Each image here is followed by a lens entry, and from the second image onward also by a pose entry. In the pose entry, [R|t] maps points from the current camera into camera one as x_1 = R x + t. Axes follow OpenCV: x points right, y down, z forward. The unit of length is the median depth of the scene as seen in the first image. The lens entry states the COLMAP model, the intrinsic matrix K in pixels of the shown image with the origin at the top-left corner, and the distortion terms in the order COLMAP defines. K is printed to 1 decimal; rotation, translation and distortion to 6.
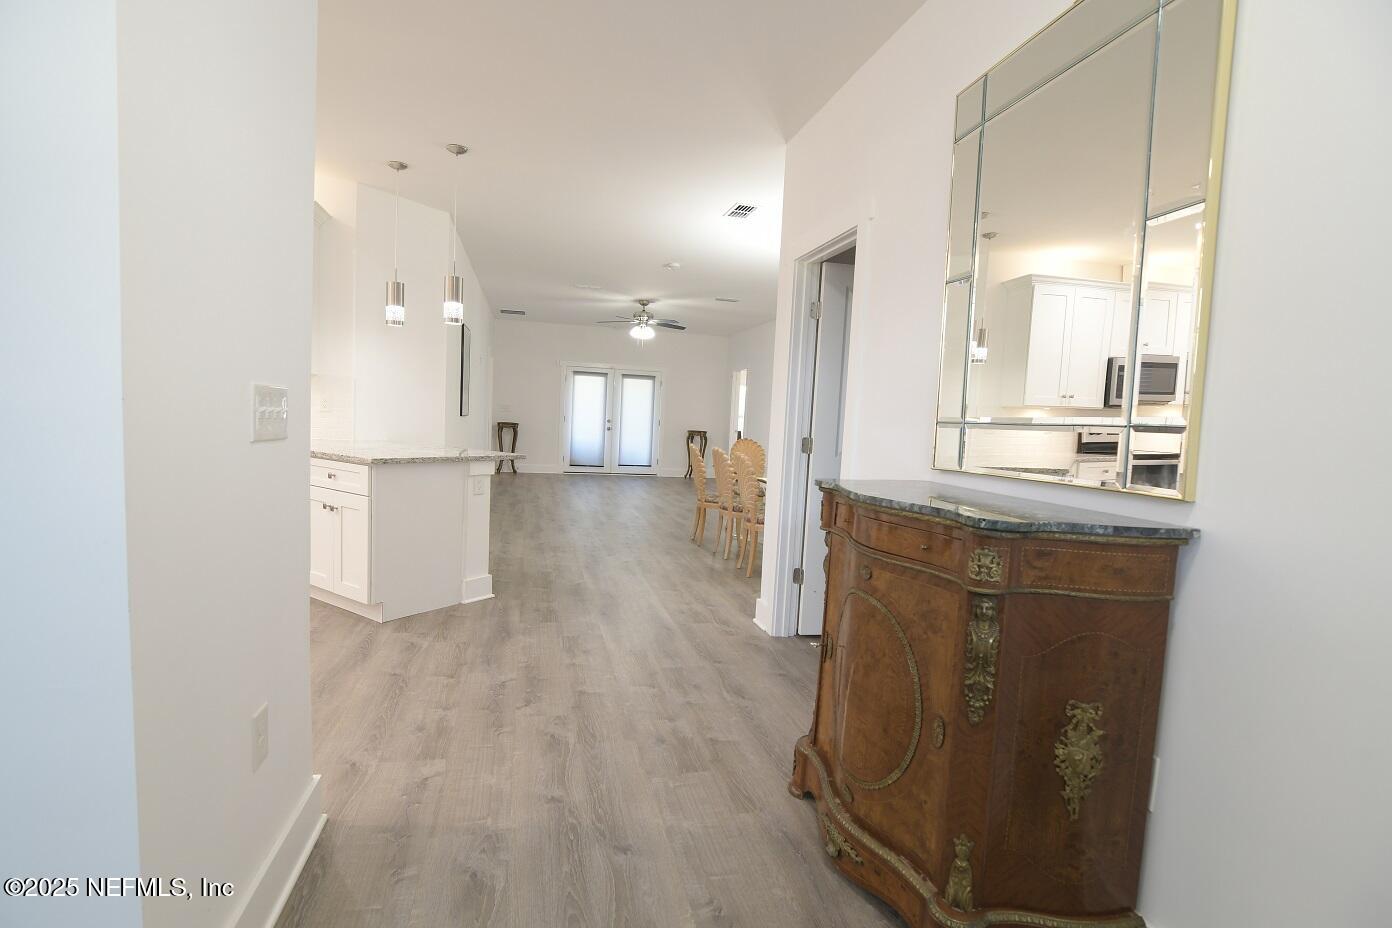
lens RADIAL K [[674.9, 0, 689.9], [0, 674.9, 466.9], [0, 0, 1]] dist [-0.027857, 0.008148]
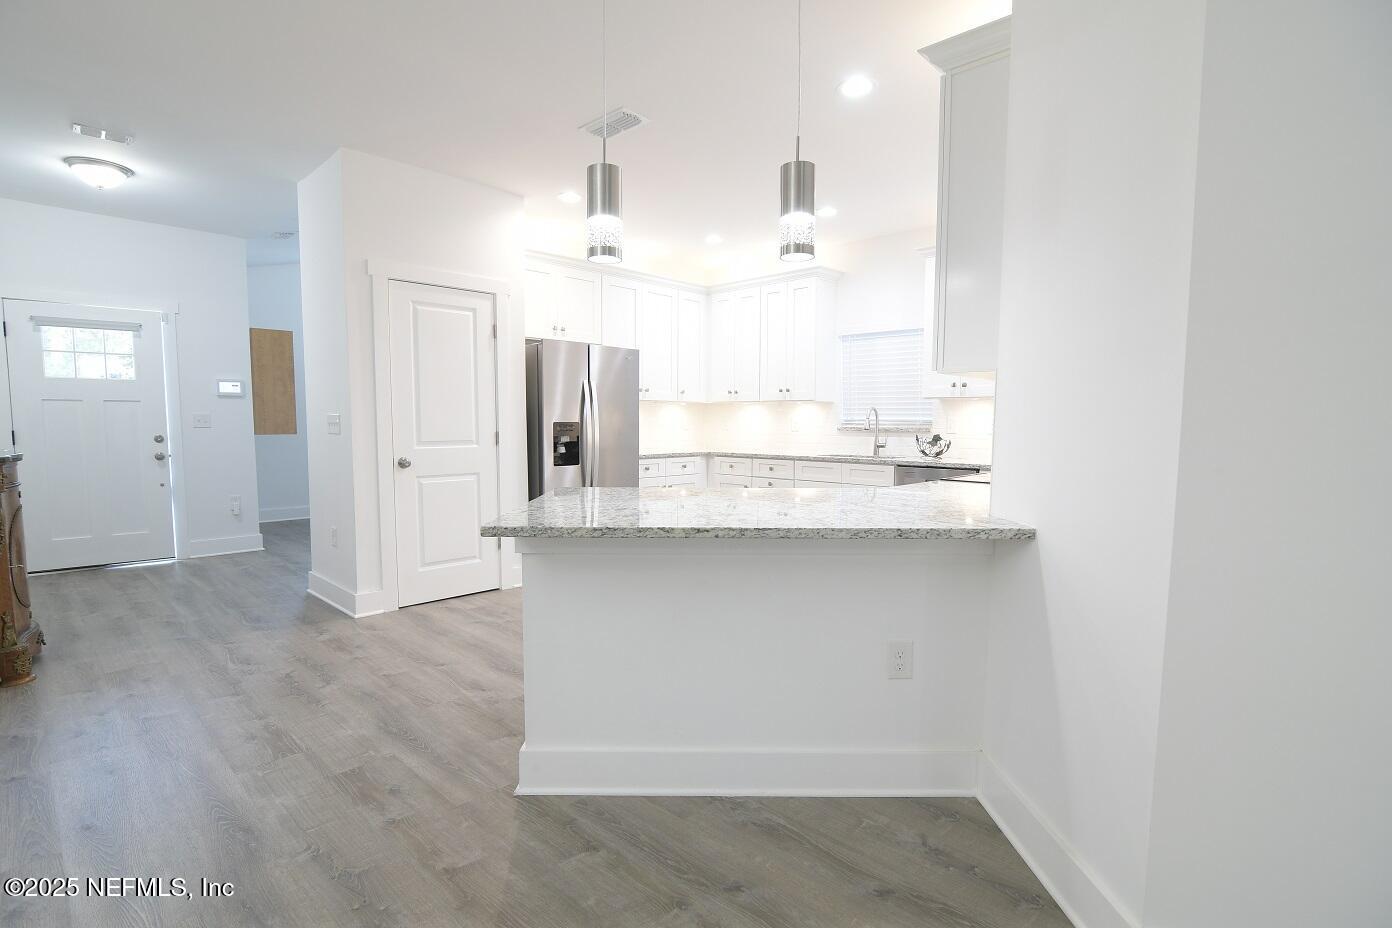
lens RADIAL K [[674.9, 0, 691.4], [0, 674.9, 478.1], [0, 0, 1]] dist [-0.027857, 0.008148]
pose [[-0.838670, -0.010031, -0.544548, -0.179865], [-0.089406, 0.988803, 0.119482, -0.161281], [0.537252, 0.148892, -0.830176, 2.072578]]
